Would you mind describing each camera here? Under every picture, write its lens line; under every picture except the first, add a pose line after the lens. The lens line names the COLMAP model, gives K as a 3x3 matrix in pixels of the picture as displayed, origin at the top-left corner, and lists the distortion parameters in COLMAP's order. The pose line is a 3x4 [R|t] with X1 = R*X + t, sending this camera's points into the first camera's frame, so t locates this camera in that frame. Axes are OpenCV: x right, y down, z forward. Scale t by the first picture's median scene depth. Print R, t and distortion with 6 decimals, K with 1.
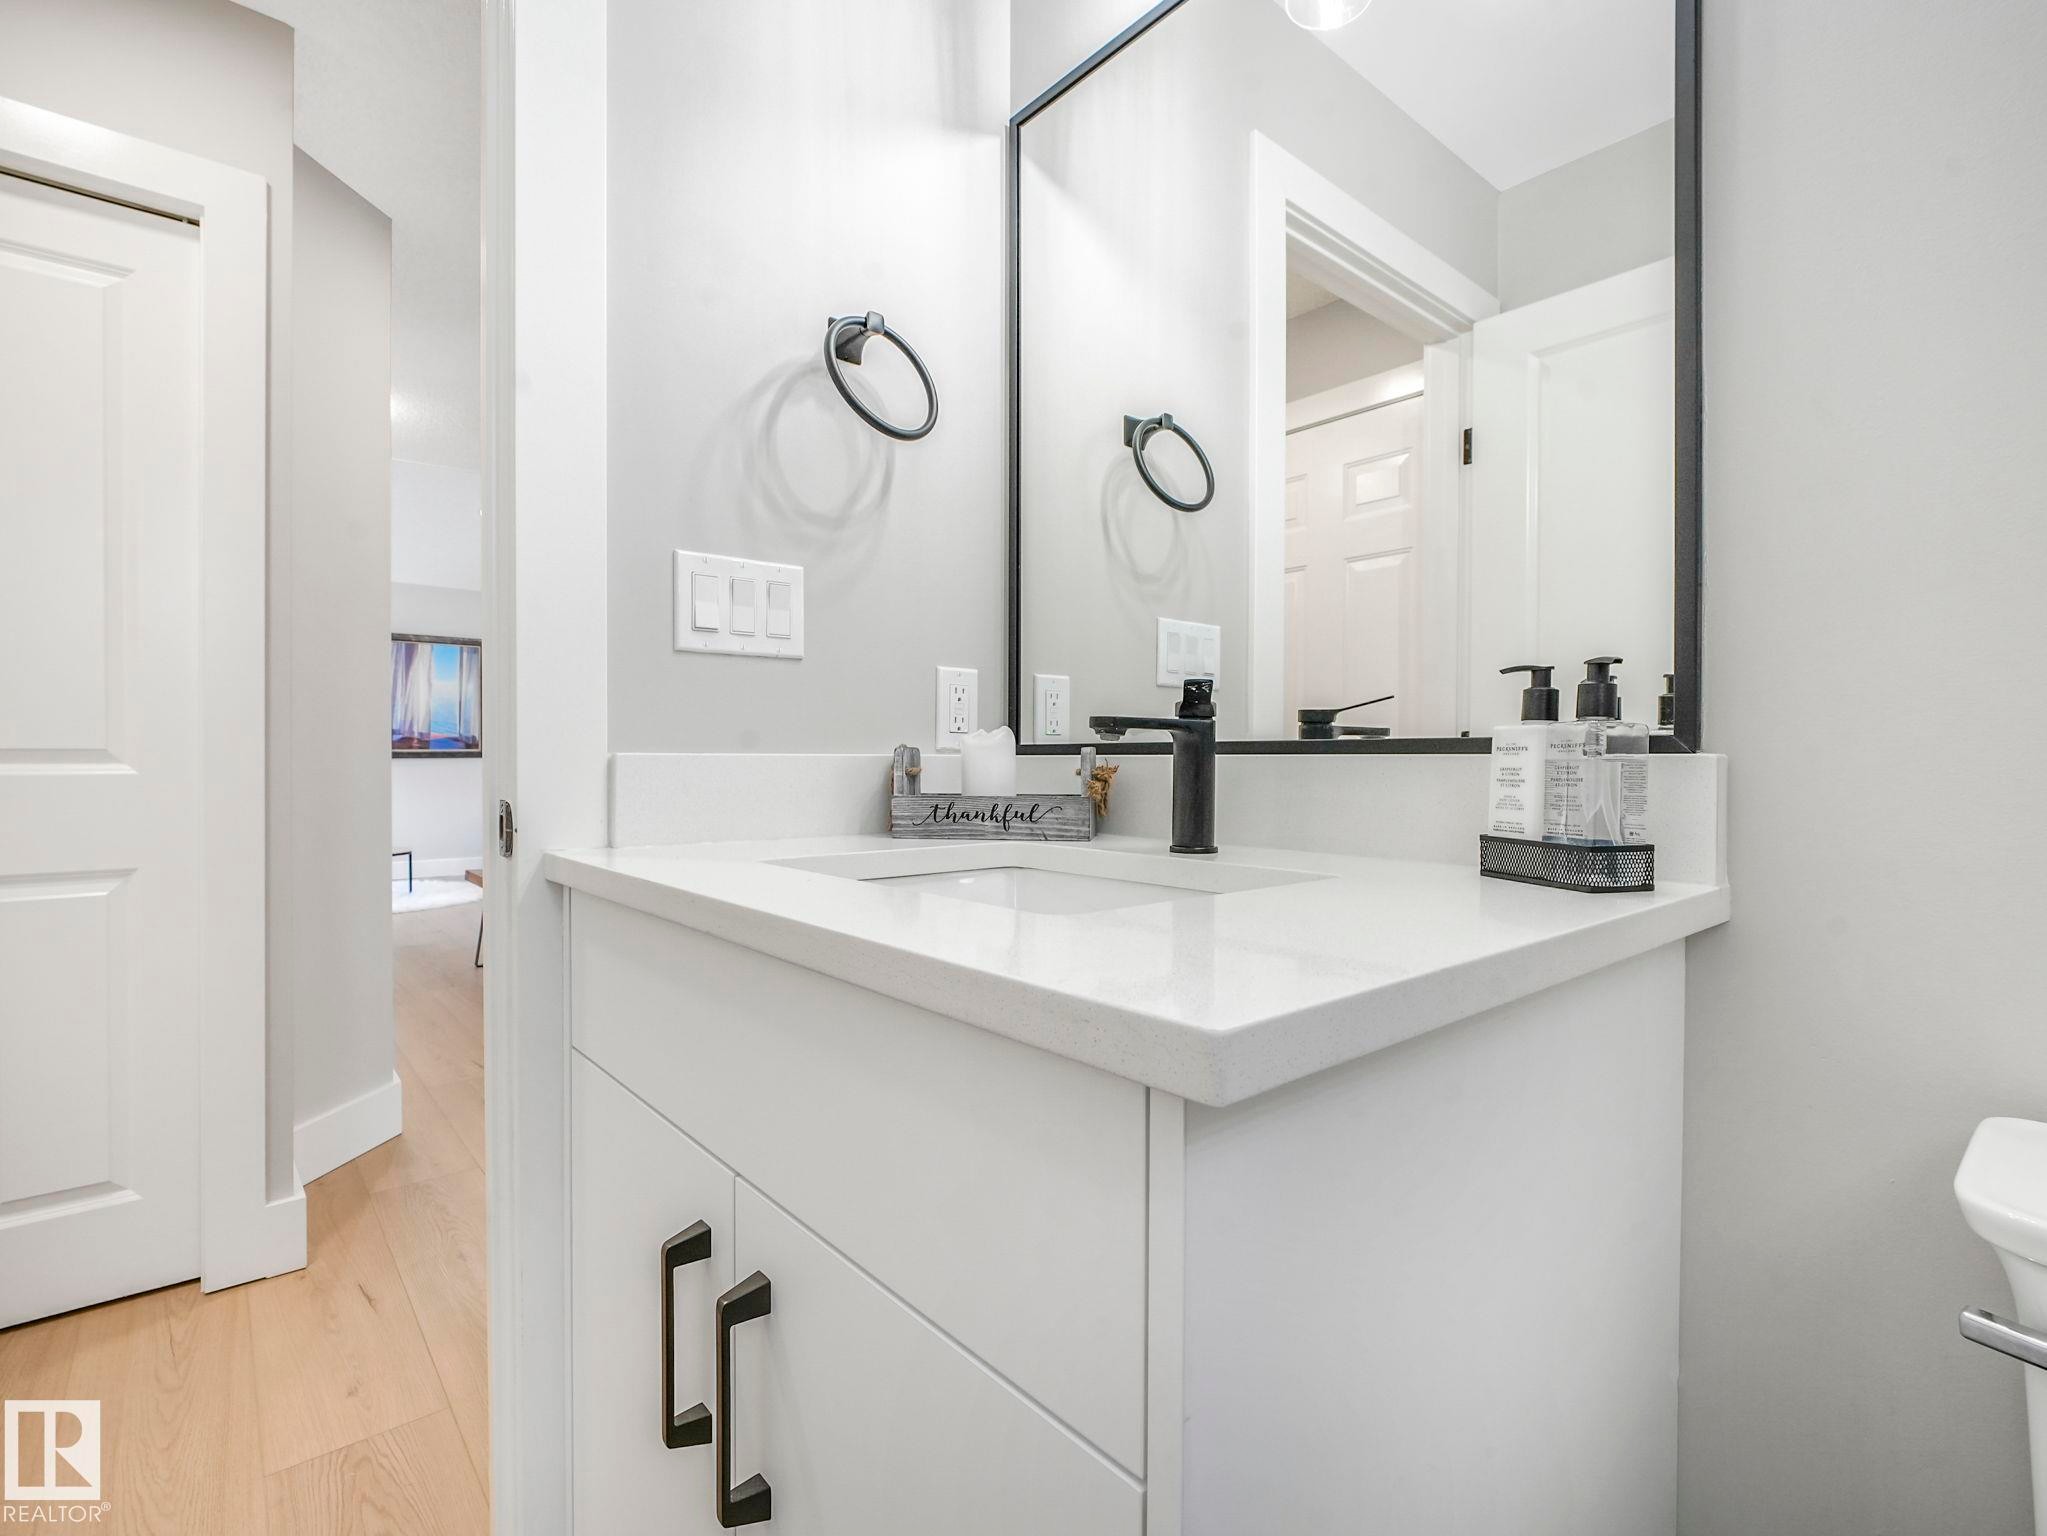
lens RADIAL K [[954.3, 0, 1018.8], [0, 954.3, 761.3], [0, 0, 1]] dist [-0.034767, 0.004230]
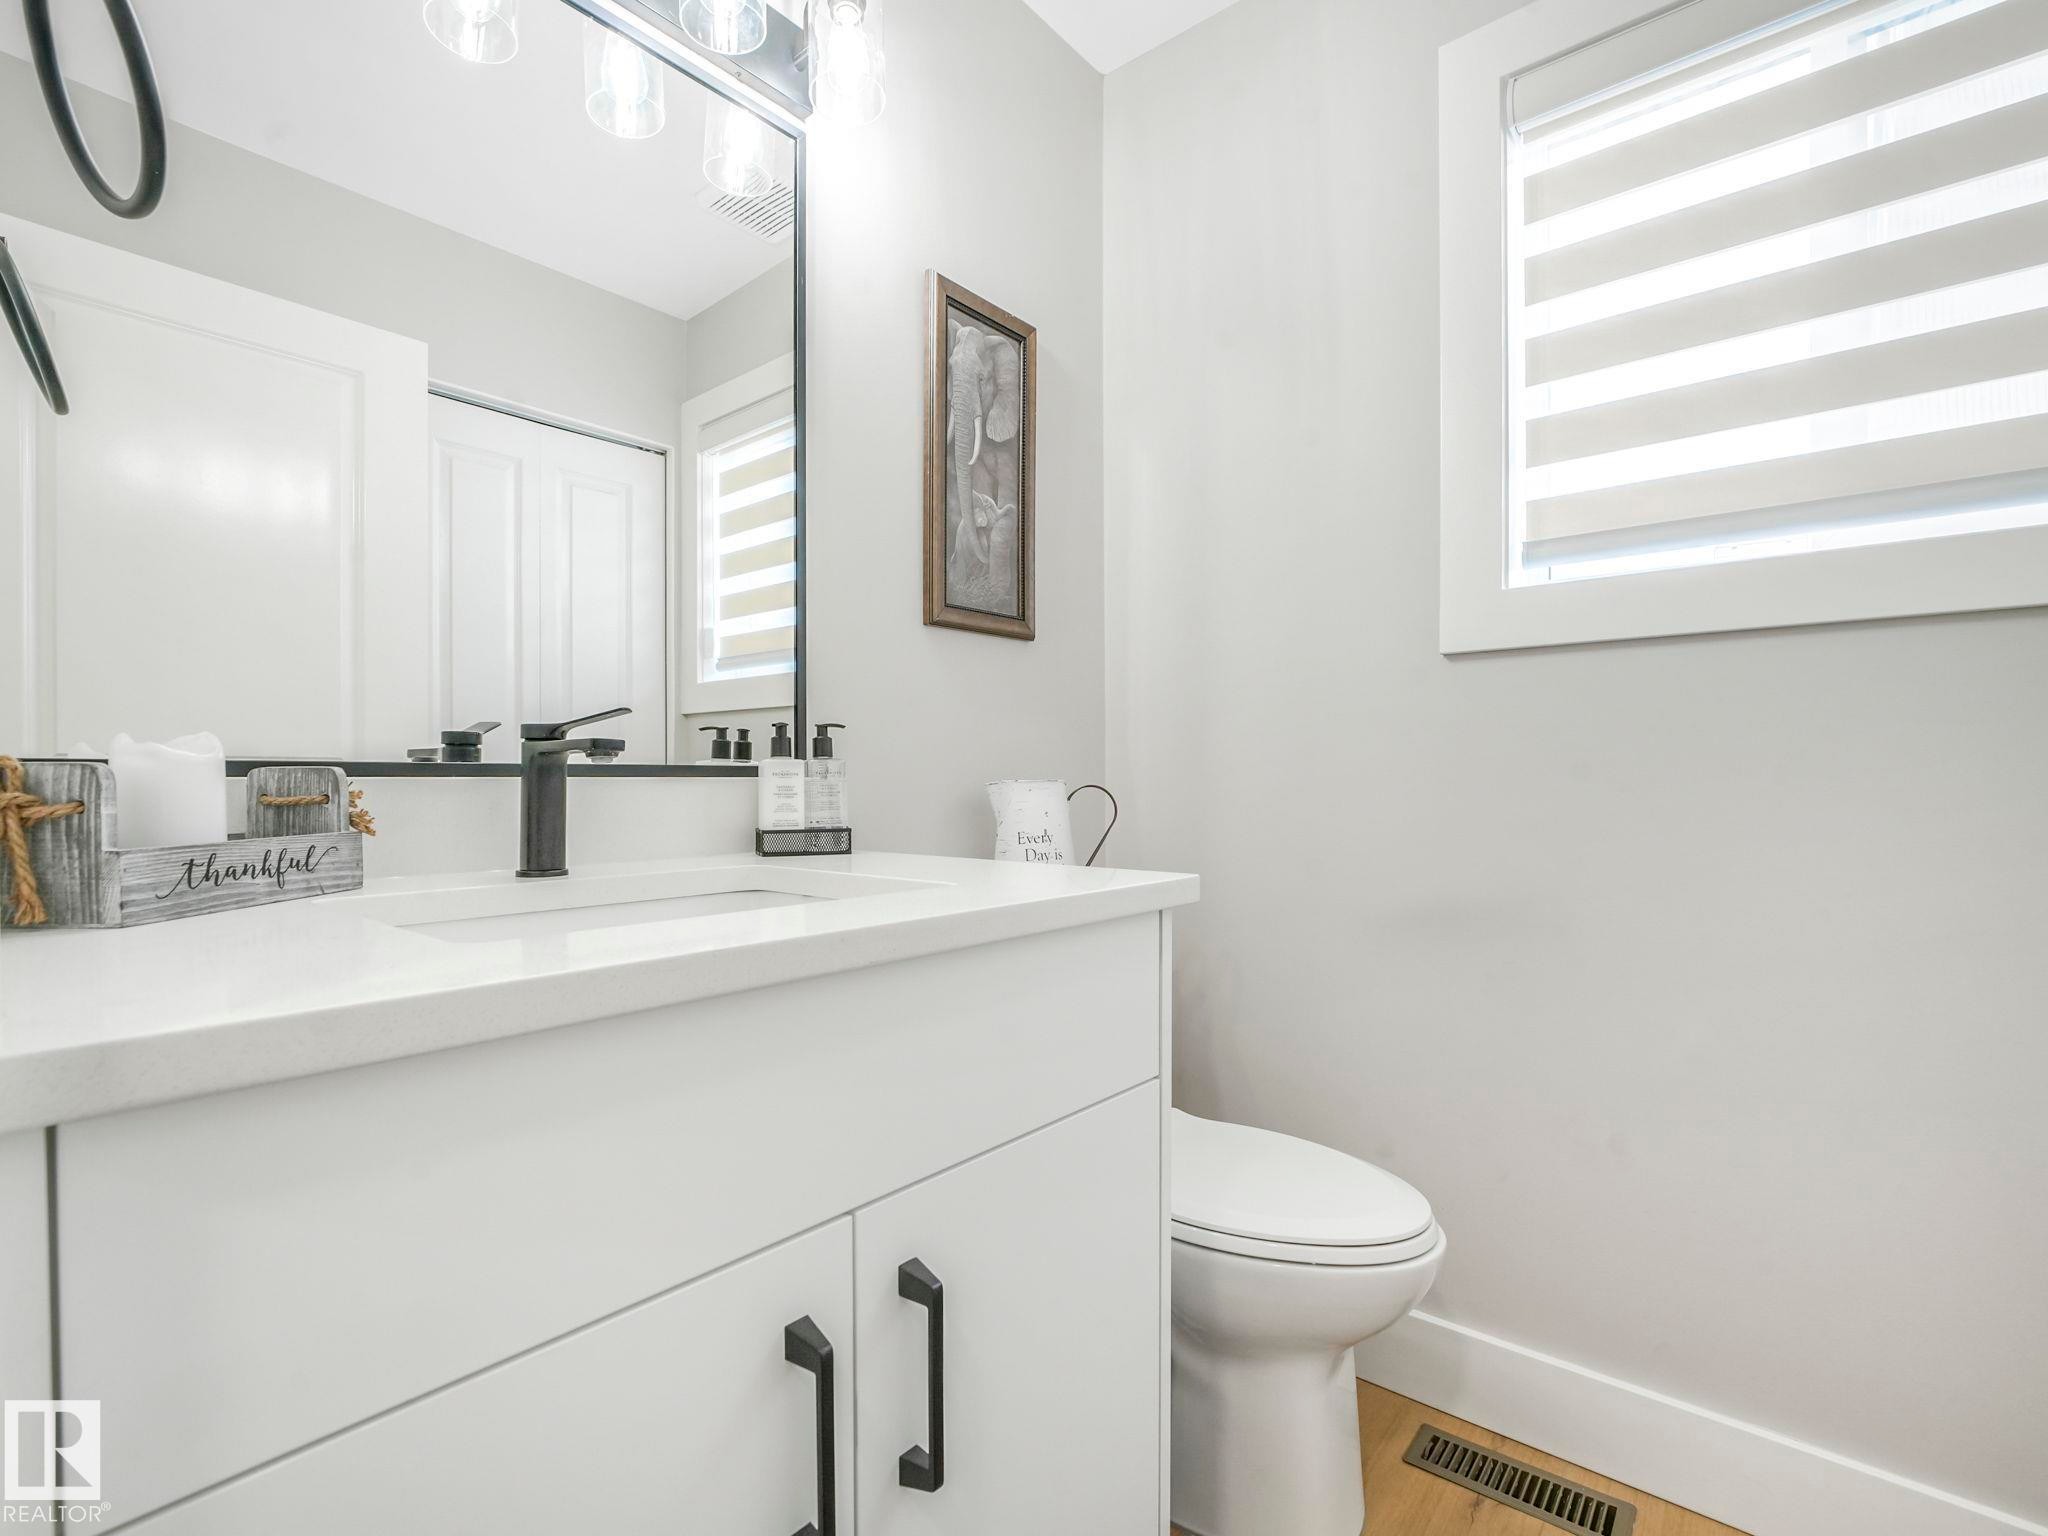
lens RADIAL K [[954.8, 0, 1020.6], [0, 954.8, 780.3], [0, 0, 1]] dist [-0.034767, 0.004230]
pose [[-0.171930, 0.000505, 0.985109, -0.861523], [0.006438, 0.999979, 0.000611, -0.000926], [-0.985088, 0.006447, -0.171929, 0.680865]]
